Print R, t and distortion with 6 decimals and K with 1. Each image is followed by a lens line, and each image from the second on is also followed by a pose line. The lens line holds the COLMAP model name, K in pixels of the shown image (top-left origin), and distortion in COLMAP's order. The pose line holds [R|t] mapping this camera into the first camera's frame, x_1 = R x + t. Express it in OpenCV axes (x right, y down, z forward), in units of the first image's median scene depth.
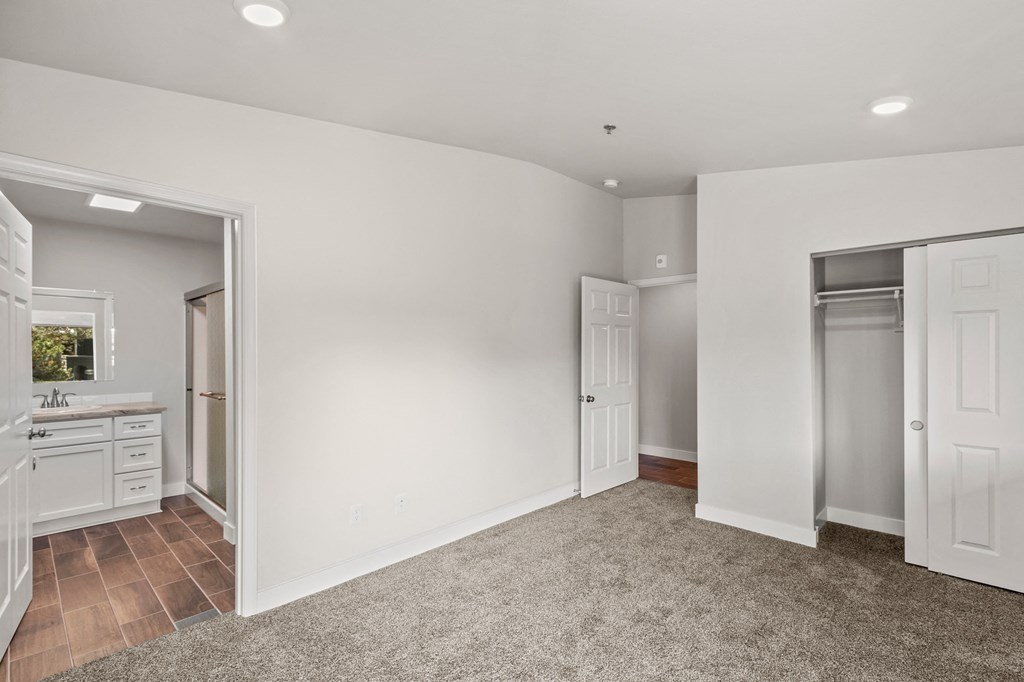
lens RADIAL K [[468.3, 0, 510.0], [0, 468.3, 351.2], [0, 0, 1]] dist [0.002440, -0.000563]
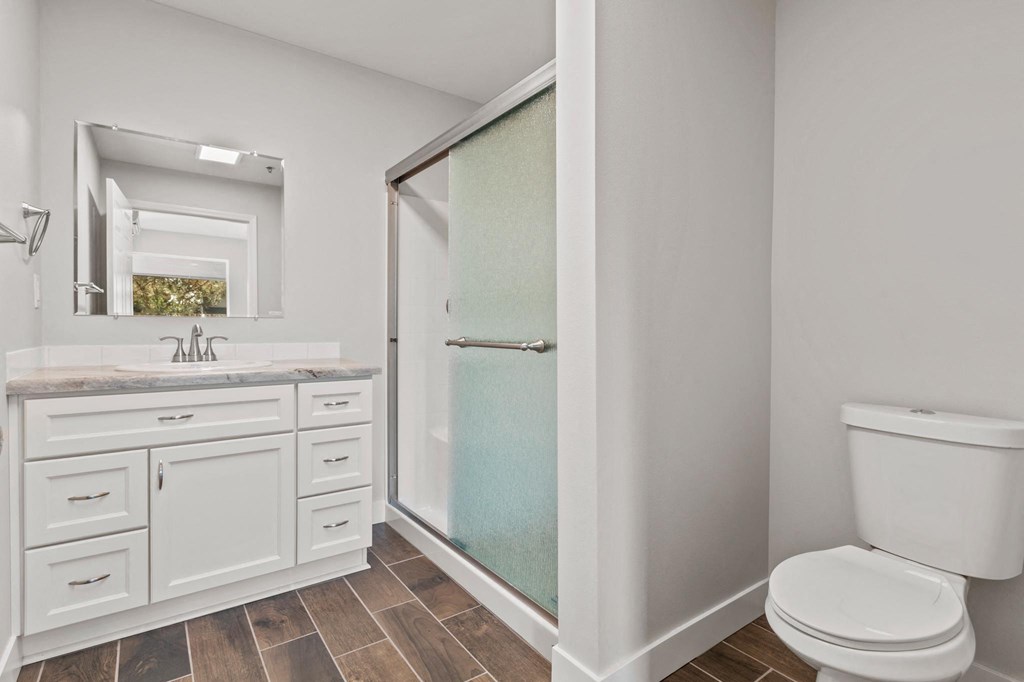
lens RADIAL K [[513.6, 0, 515.5], [0, 513.6, 332.0], [0, 0, 1]] dist [0.004493, 0.000342]
pose [[0.980160, 0.008670, -0.198019, -0.502463], [-0.006356, 0.999904, 0.012316, 0.076898], [0.198106, -0.010813, 0.980121, 0.504834]]
